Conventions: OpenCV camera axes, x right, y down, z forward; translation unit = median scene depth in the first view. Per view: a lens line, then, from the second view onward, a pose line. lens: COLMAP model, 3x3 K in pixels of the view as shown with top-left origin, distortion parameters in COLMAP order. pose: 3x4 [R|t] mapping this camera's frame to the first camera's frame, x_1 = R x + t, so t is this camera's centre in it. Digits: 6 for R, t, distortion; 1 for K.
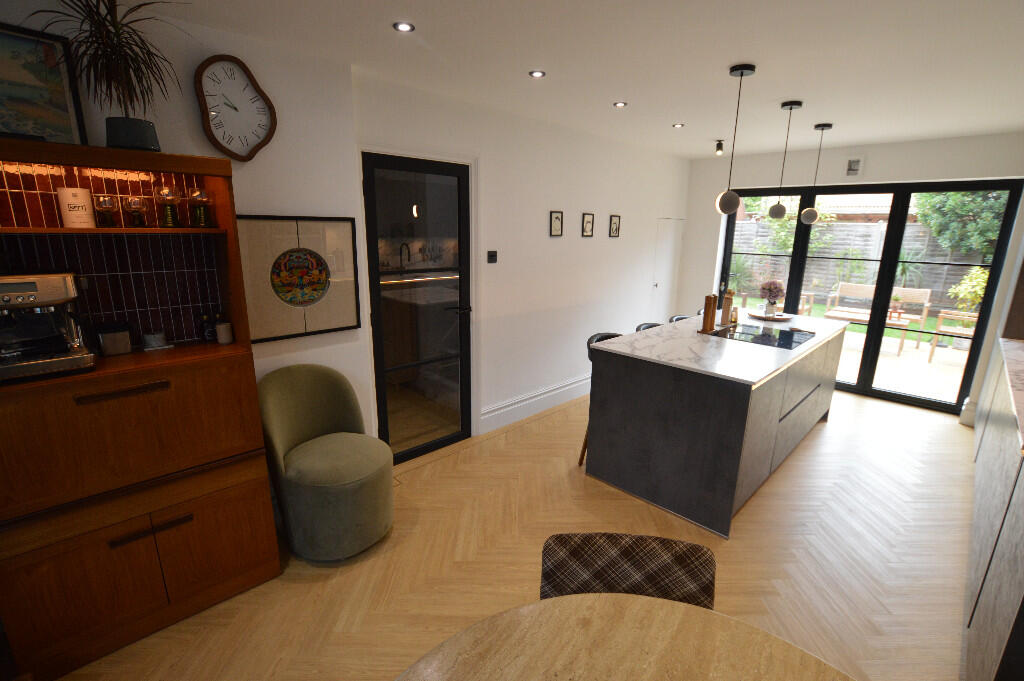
lens RADIAL K [[458.1, 0, 516.0], [0, 458.1, 345.6], [0, 0, 1]] dist [-0.038065, 0.007986]
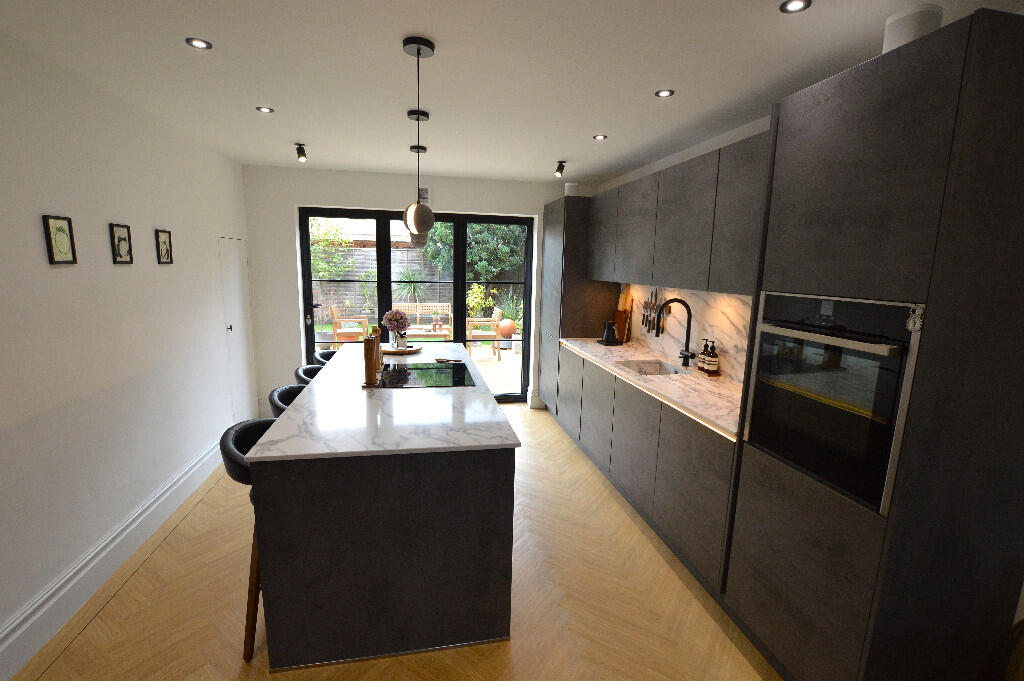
lens RADIAL K [[458.1, 0, 516.0], [0, 458.1, 345.6], [0, 0, 1]] dist [-0.038065, 0.007986]
pose [[0.537920, -0.147592, 0.829975, -0.079177], [0.189287, 0.980560, 0.051691, -0.084723], [-0.821470, 0.129298, 0.555400, 0.342356]]
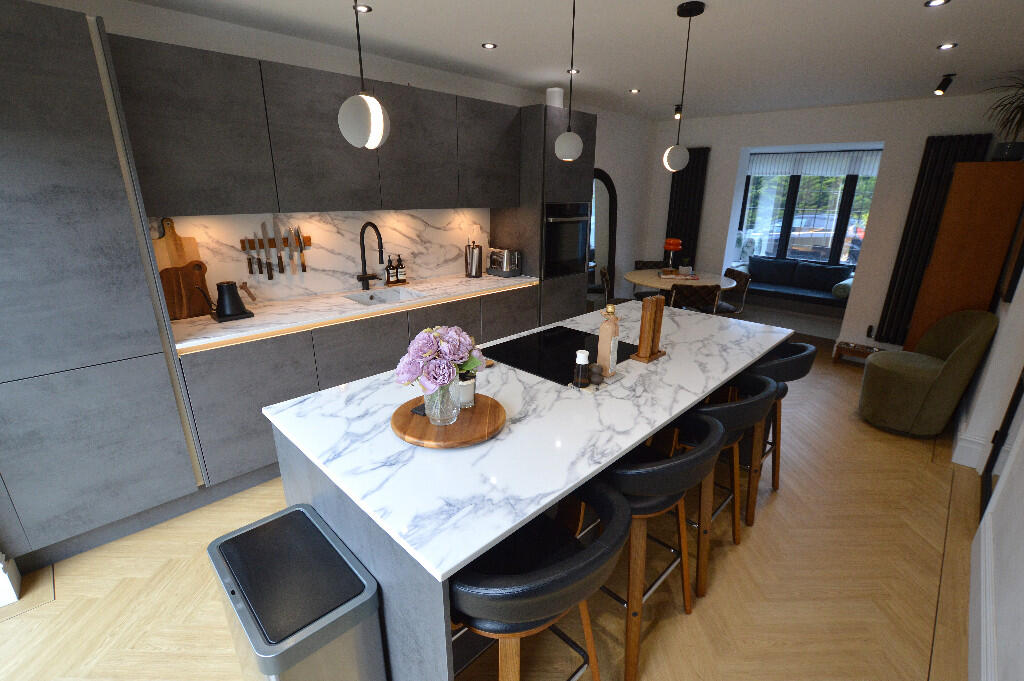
lens RADIAL K [[458.1, 0, 516.0], [0, 458.1, 345.6], [0, 0, 1]] dist [-0.038065, 0.007986]
pose [[-0.999578, -0.021301, -0.019746, 0.587861], [-0.028595, 0.840904, 0.540428, -0.353746], [0.005093, 0.540765, -0.841159, 1.448165]]
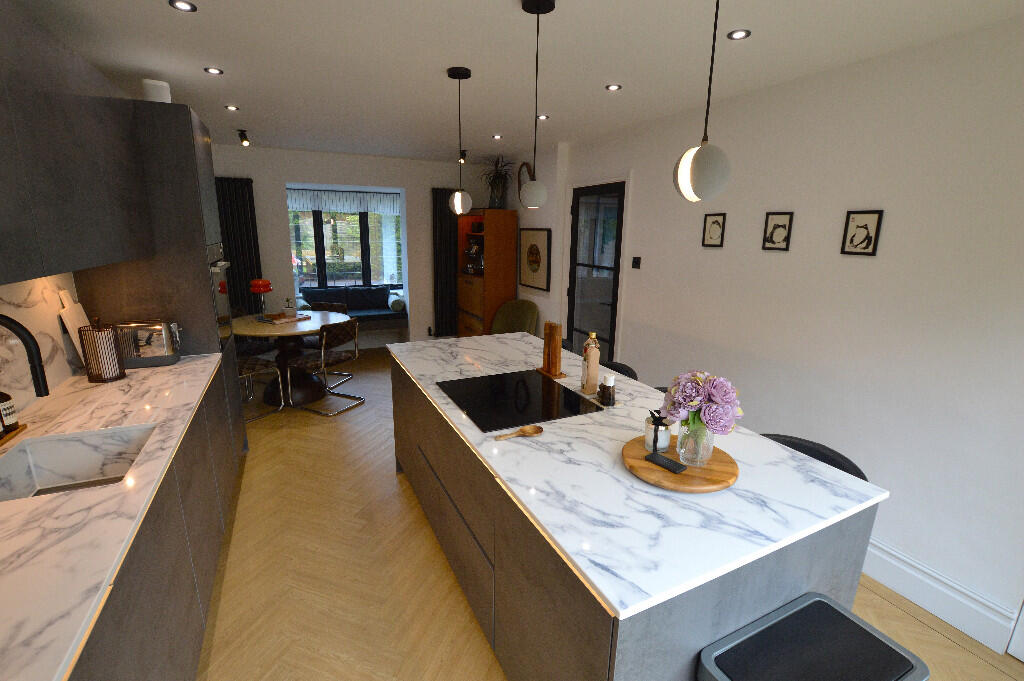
lens RADIAL K [[458.1, 0, 516.0], [0, 458.1, 345.6], [0, 0, 1]] dist [-0.038065, 0.007986]
pose [[-0.319037, 0.206413, -0.924991, 1.049320], [-0.255504, 0.921126, 0.293676, -0.256544], [0.912652, 0.330032, -0.241134, 1.066228]]
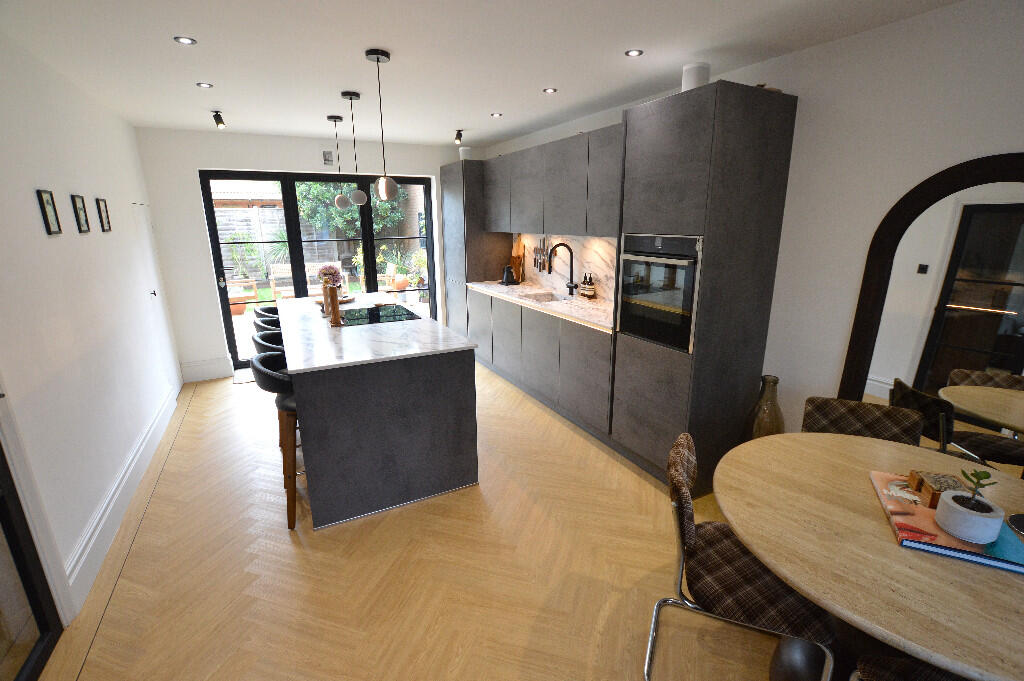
lens RADIAL K [[458.1, 0, 516.0], [0, 458.1, 345.6], [0, 0, 1]] dist [-0.038065, 0.007986]
pose [[0.282175, -0.269568, 0.920712, -0.347163], [0.242060, 0.948666, 0.203567, -0.087474], [-0.928323, 0.165426, 0.332941, 0.329176]]
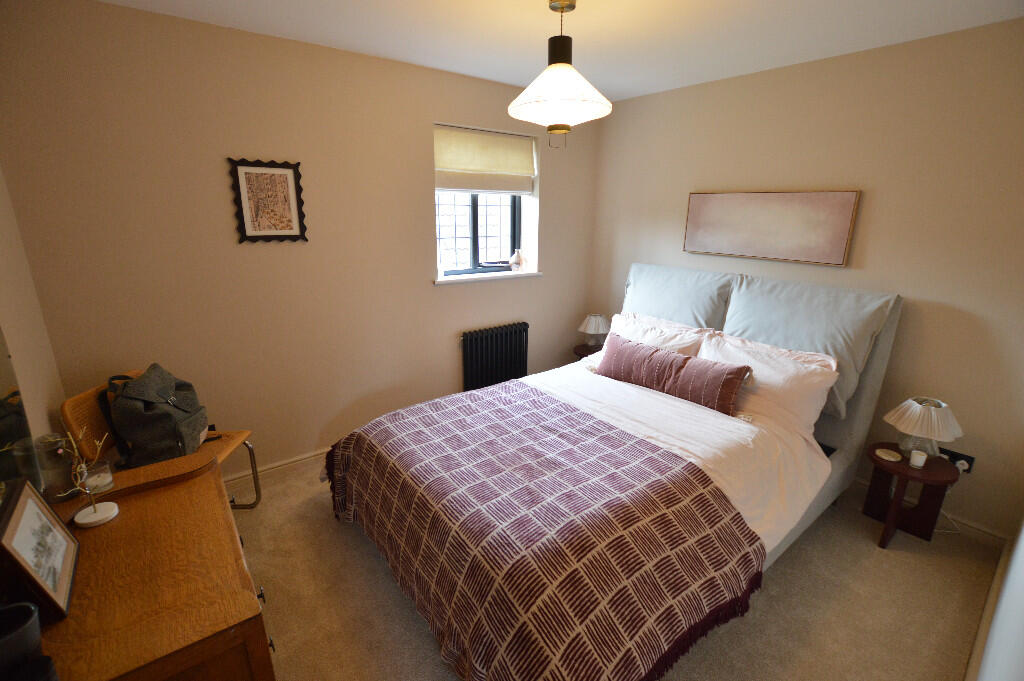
lens RADIAL K [[458.1, 0, 516.0], [0, 458.1, 345.6], [0, 0, 1]] dist [-0.038065, 0.007986]
pose [[0.993475, 0.018231, -0.112585, 0.332865], [-0.016924, 0.999778, 0.012550, -0.195535], [0.112788, -0.010562, 0.993563, 0.795676]]
